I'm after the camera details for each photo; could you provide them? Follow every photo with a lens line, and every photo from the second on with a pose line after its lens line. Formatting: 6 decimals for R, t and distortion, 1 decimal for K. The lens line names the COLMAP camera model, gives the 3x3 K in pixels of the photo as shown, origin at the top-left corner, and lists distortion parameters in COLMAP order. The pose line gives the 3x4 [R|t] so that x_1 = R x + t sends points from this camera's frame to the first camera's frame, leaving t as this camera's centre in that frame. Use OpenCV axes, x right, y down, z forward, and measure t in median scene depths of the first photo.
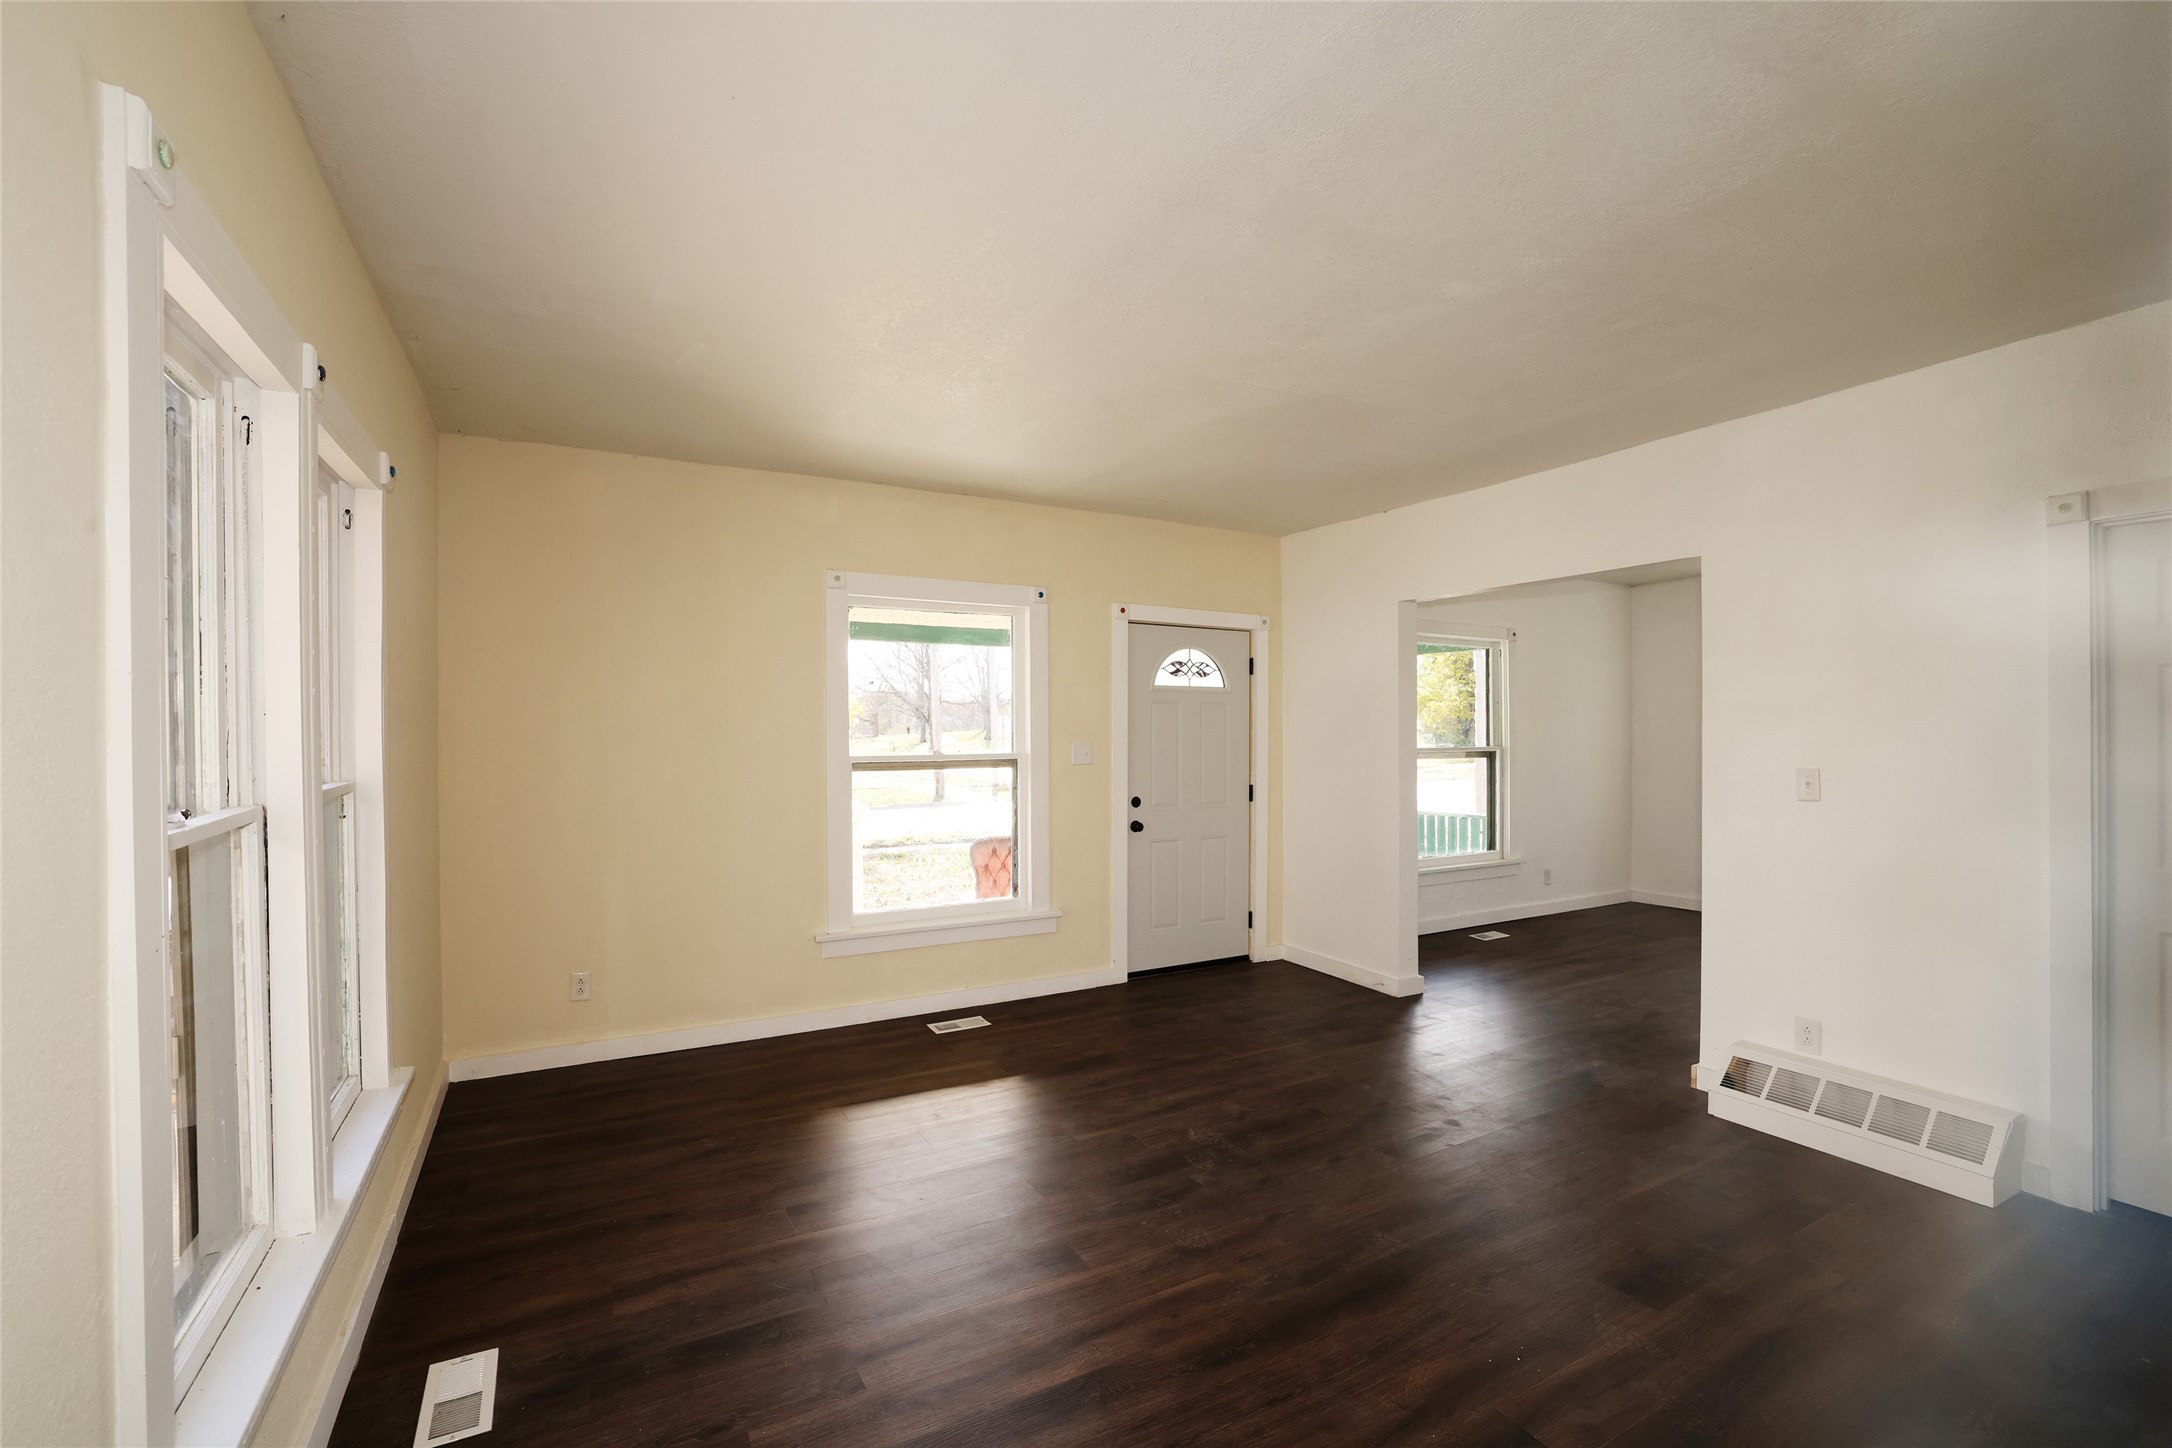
lens RADIAL K [[935.1, 0, 1083.7], [0, 935.1, 736.2], [0, 0, 1]] dist [-0.026744, 0.002504]
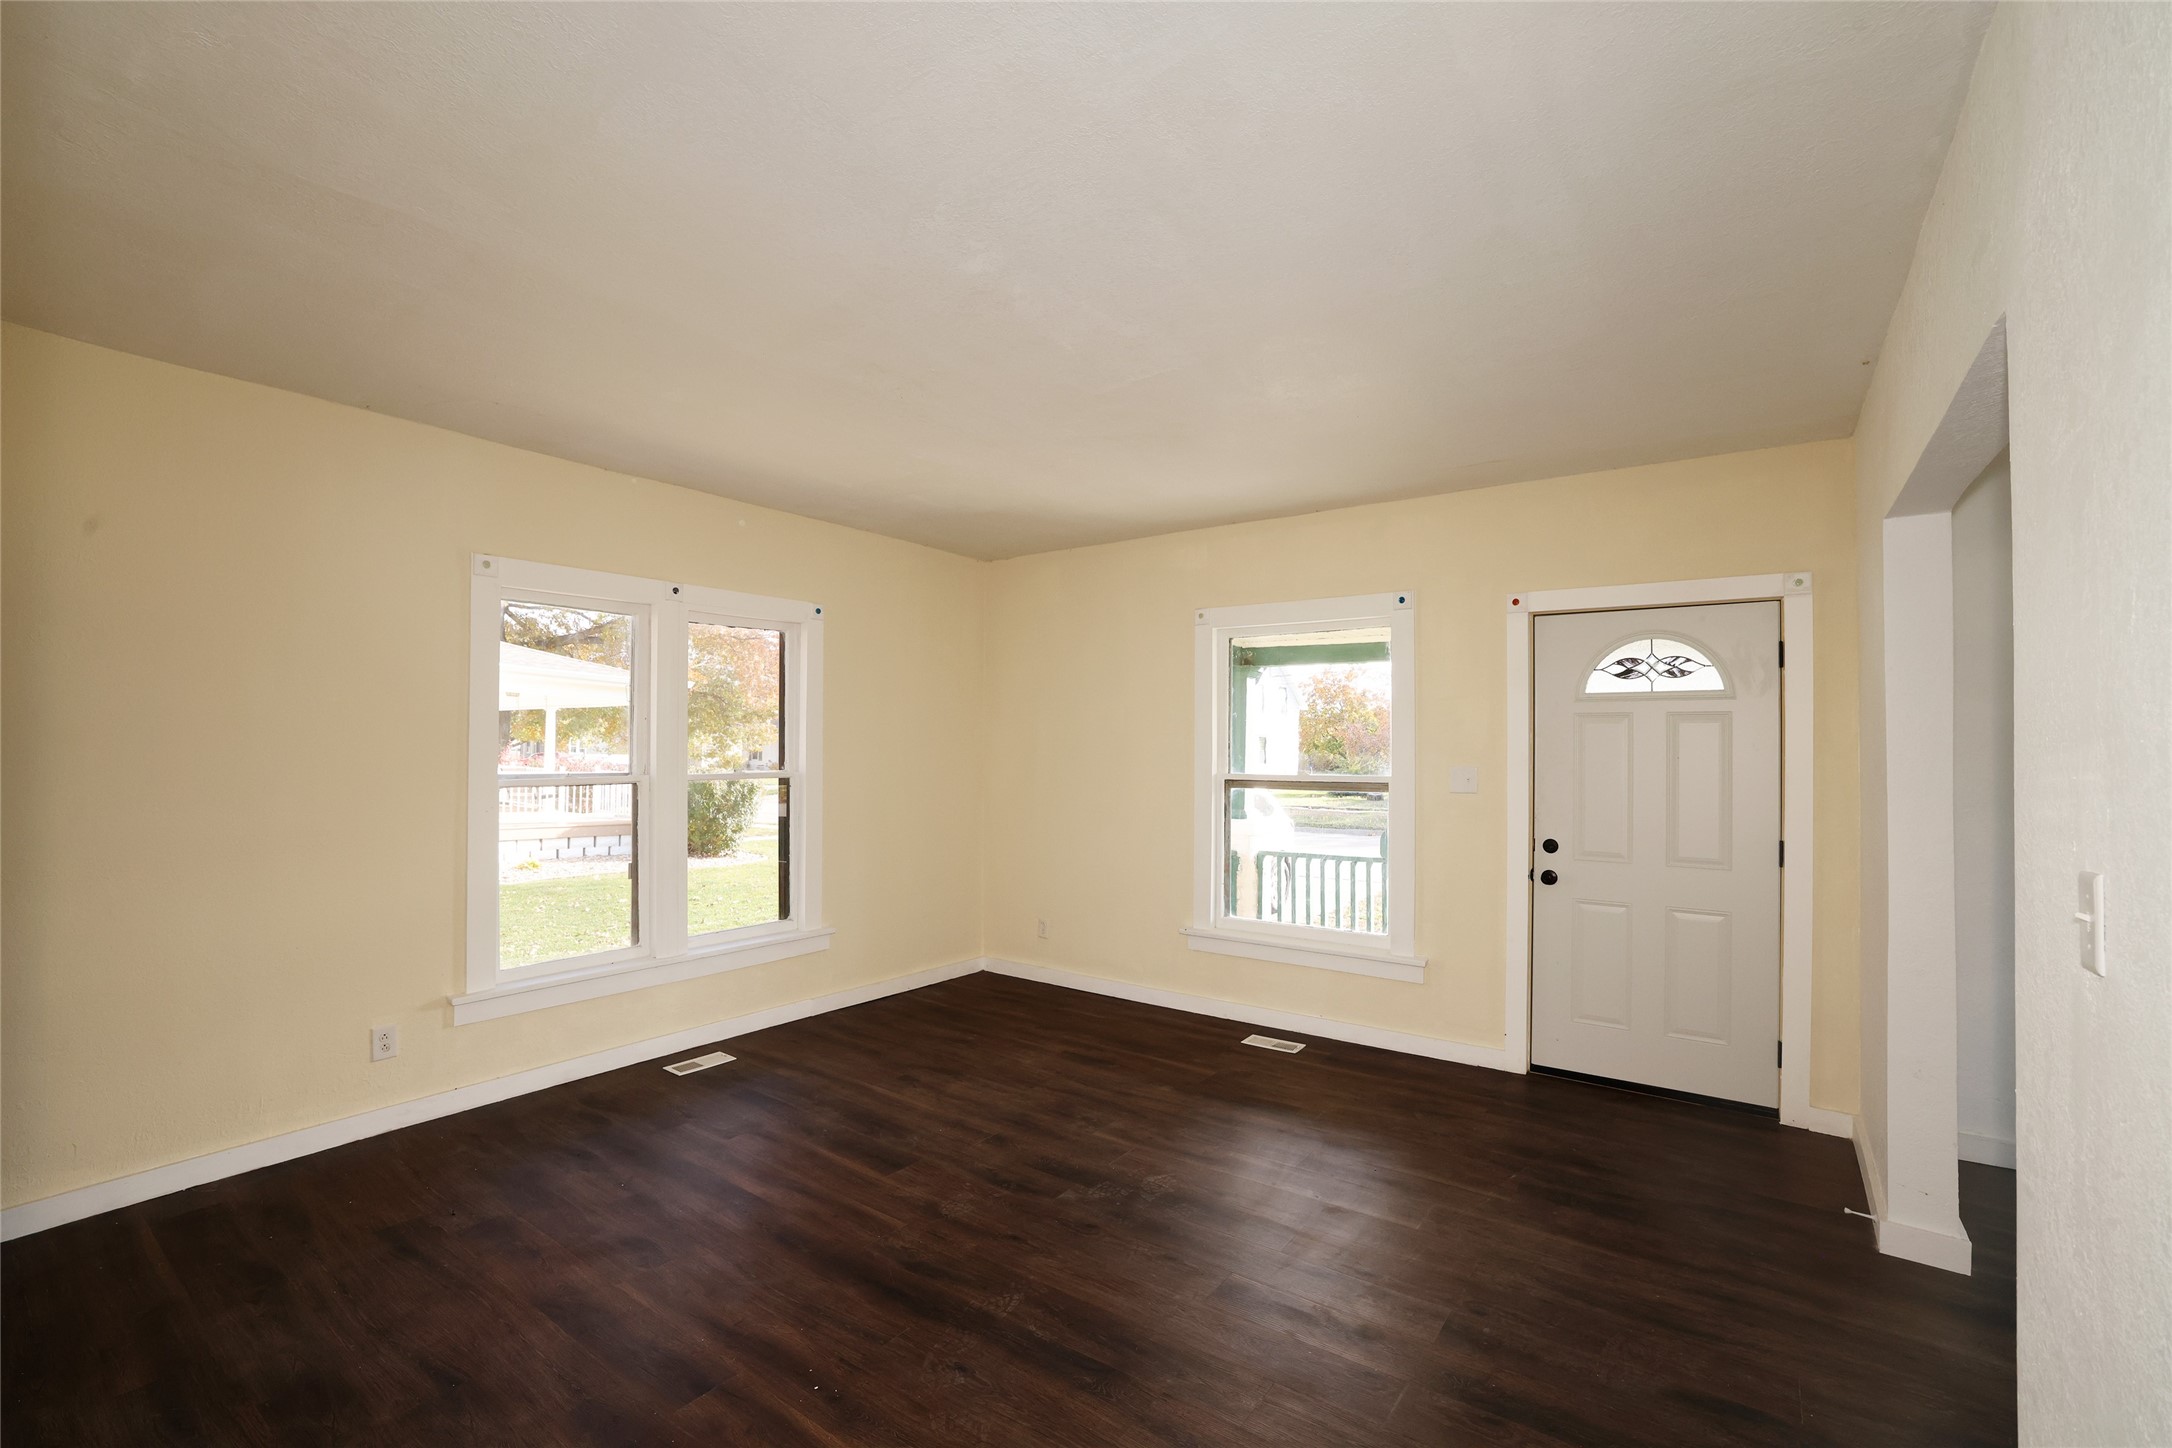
lens RADIAL K [[935.1, 0, 1084.9], [0, 935.1, 724.9], [0, 0, 1]] dist [-0.026744, 0.002504]
pose [[0.413882, -0.021286, -0.910082, 0.688484], [-0.014131, 0.999456, -0.029803, -0.001428], [0.910221, 0.025195, 0.413356, 0.383736]]
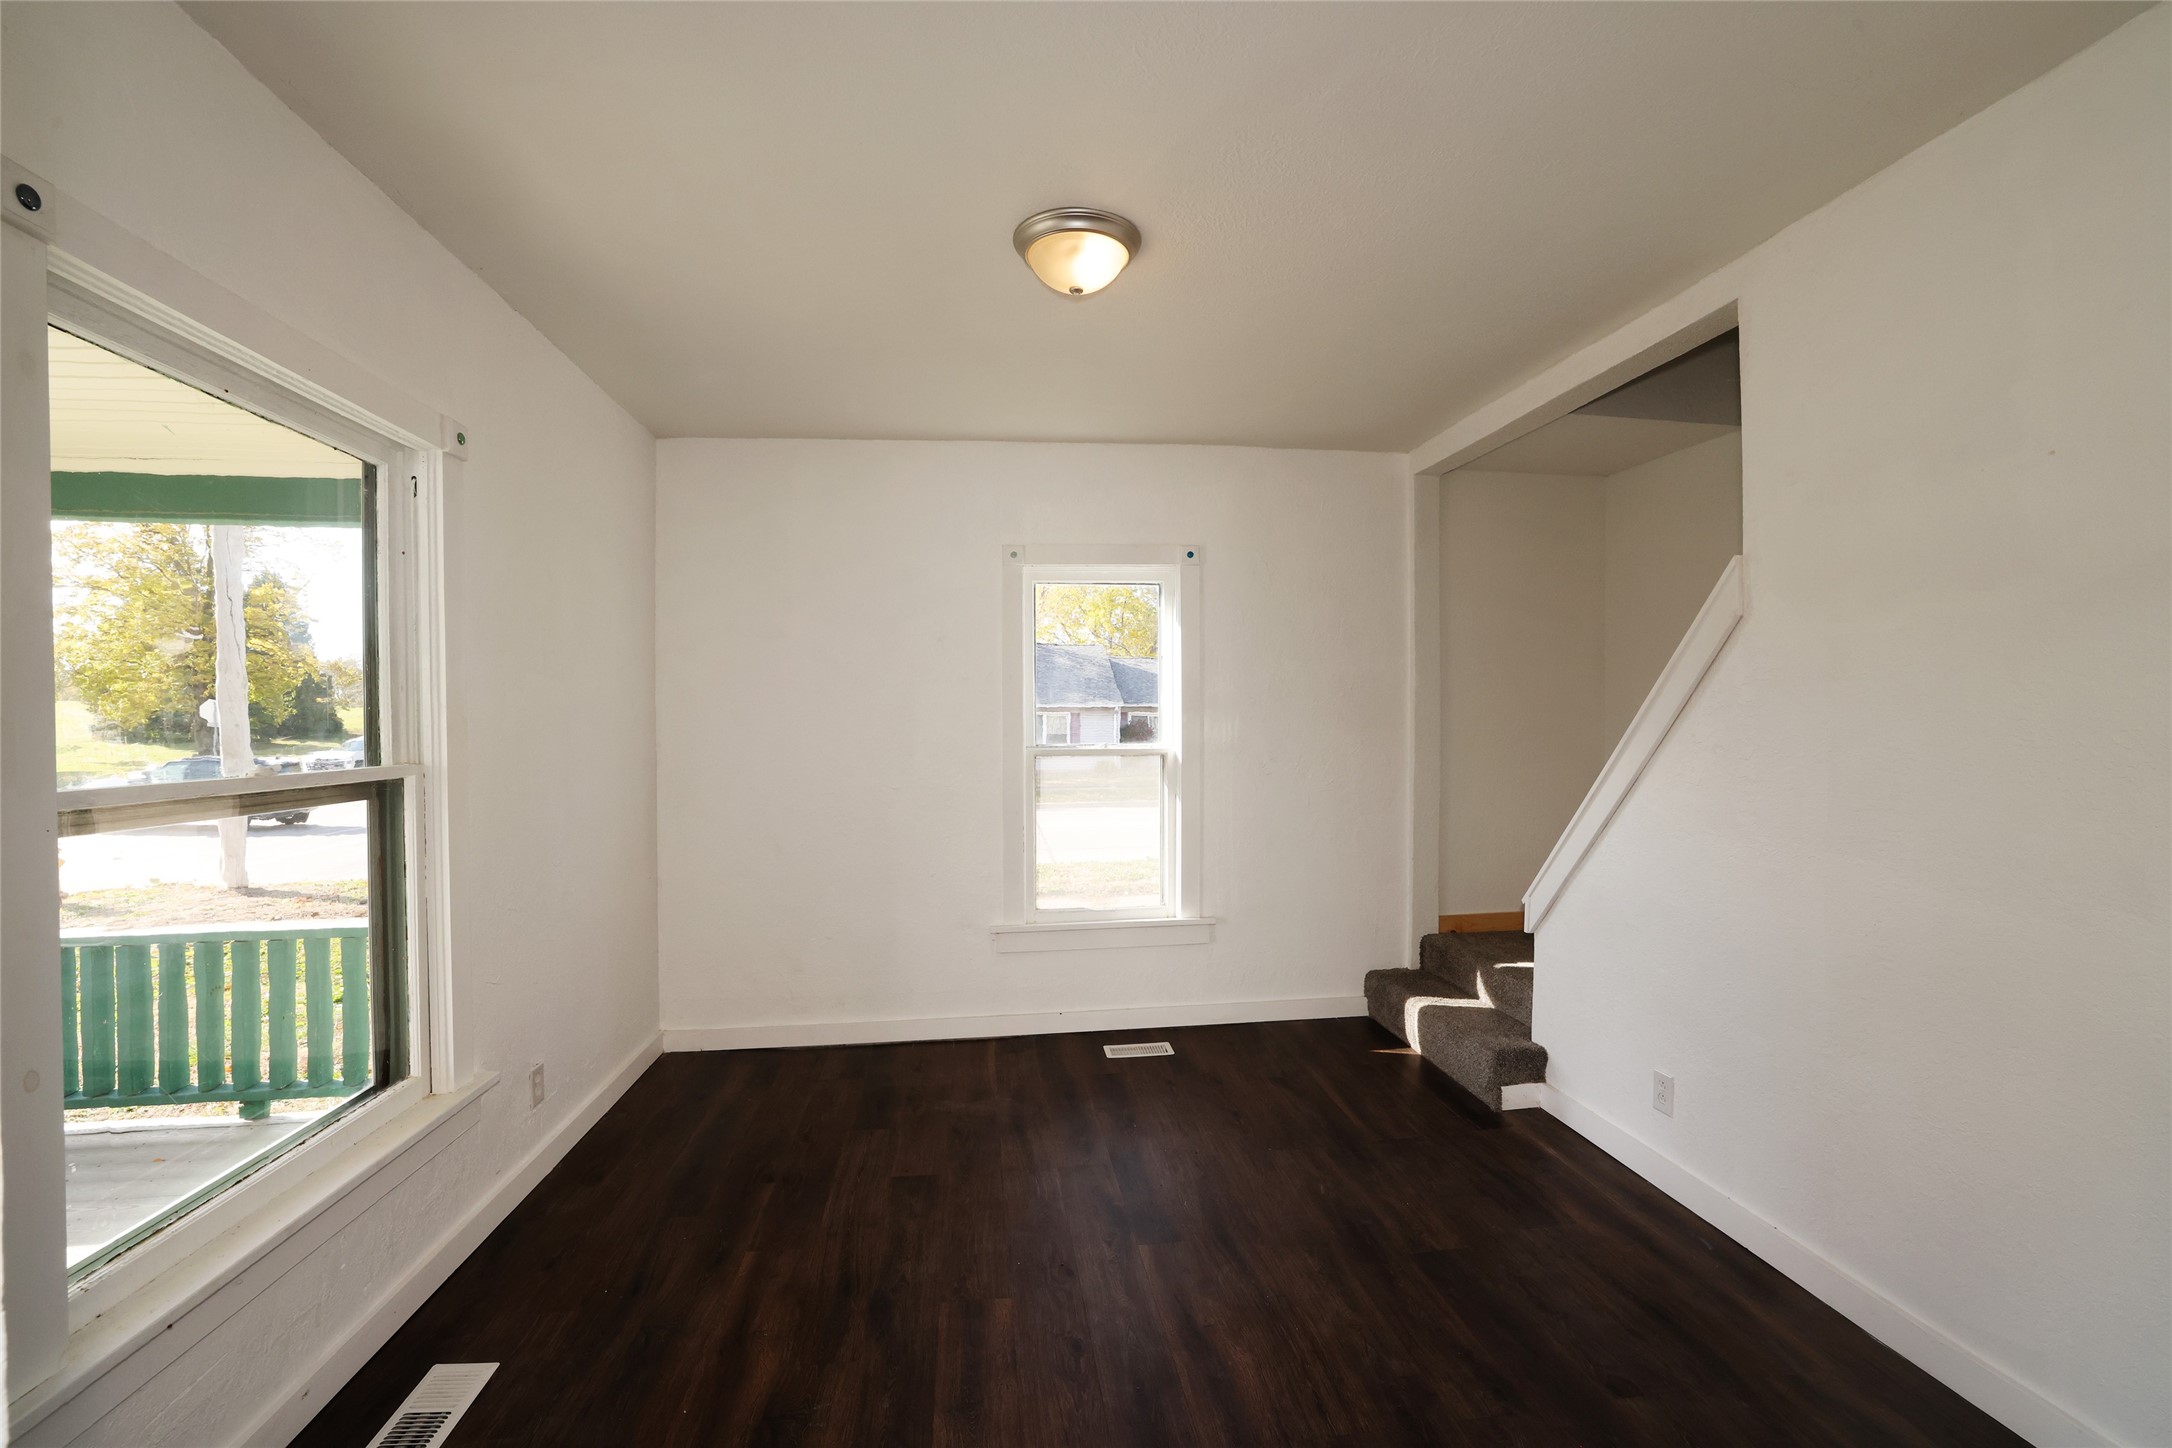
lens RADIAL K [[935.1, 0, 1098.4], [0, 935.1, 714.8], [0, 0, 1]] dist [-0.026744, 0.002504]
pose [[0.928285, -0.011014, -0.371705, 0.159753], [0.008109, 0.999923, -0.009376, -0.000078], [0.371780, 0.005689, 0.928303, 0.159912]]
